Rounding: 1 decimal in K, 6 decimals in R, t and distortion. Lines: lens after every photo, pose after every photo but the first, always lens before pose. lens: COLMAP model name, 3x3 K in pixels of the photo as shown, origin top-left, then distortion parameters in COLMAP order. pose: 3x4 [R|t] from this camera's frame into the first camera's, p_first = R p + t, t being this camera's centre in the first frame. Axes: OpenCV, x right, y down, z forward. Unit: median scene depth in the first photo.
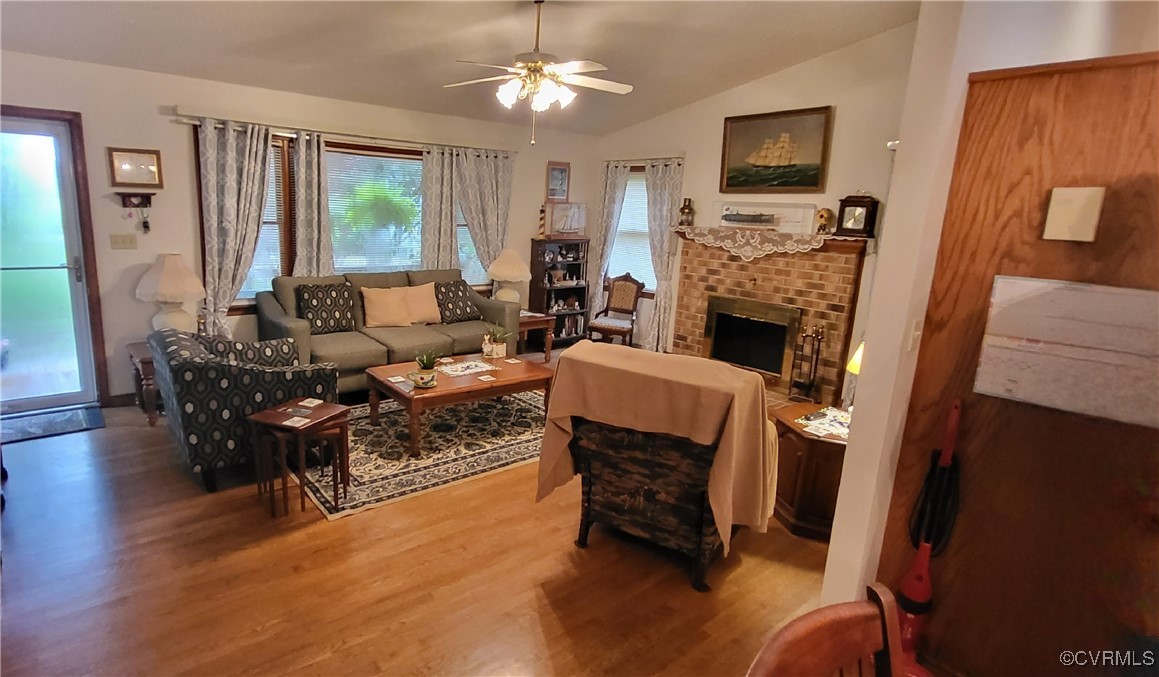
lens RADIAL K [[605.9, 0, 516.6], [0, 605.9, 332.1], [0, 0, 1]] dist [0.000761, -0.001941]
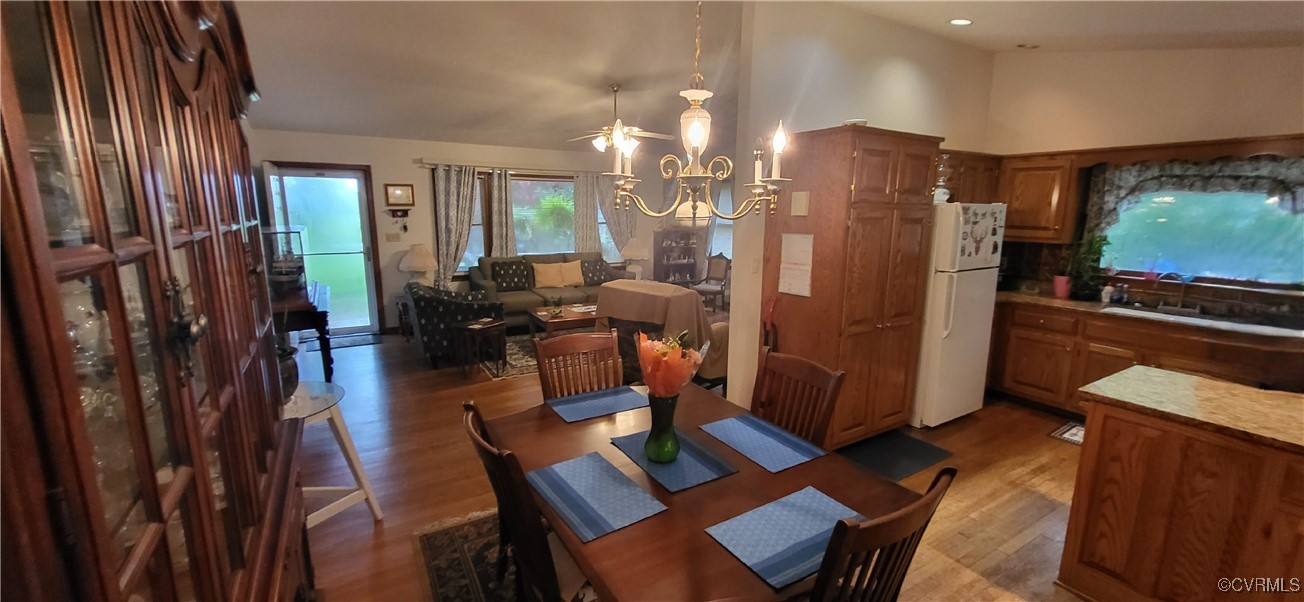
lens RADIAL K [[512.4, 0, 643.9], [0, 512.4, 301.5], [0, 0, 1]] dist [0.001464, -0.000409]
pose [[0.991367, -0.012395, -0.130533, 0.213736], [0.008394, 0.999479, -0.031160, 0.072606], [0.130851, 0.029795, 0.990954, -0.300521]]
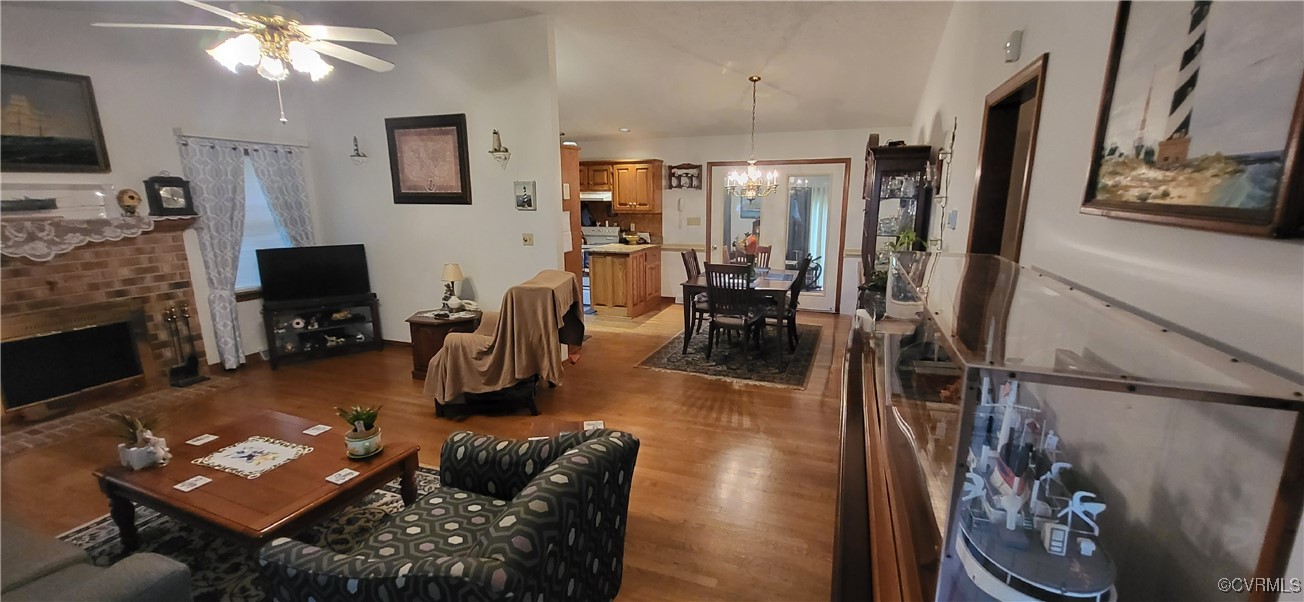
lens RADIAL K [[512.4, 0, 649.6], [0, 512.4, 304.2], [0, 0, 1]] dist [0.001464, -0.000409]
pose [[-0.504076, -0.220218, 0.835112, -0.615454], [0.165991, 0.924216, 0.343907, -0.178458], [-0.847558, 0.311976, -0.429320, 0.708727]]
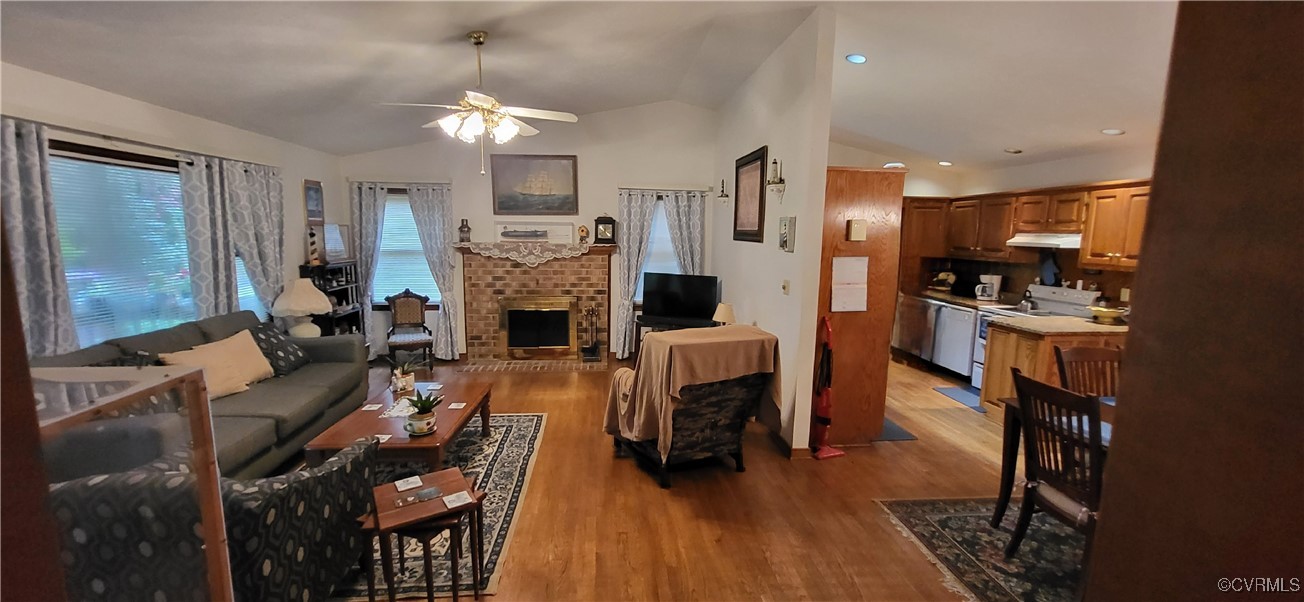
lens RADIAL K [[512.4, 0, 655.4], [0, 512.4, 304.6], [0, 0, 1]] dist [0.001464, -0.000409]
pose [[0.534495, -0.152807, 0.831243, -0.441426], [0.184652, 0.980873, 0.061580, -0.062489], [-0.824754, 0.120576, 0.552488, 0.206751]]
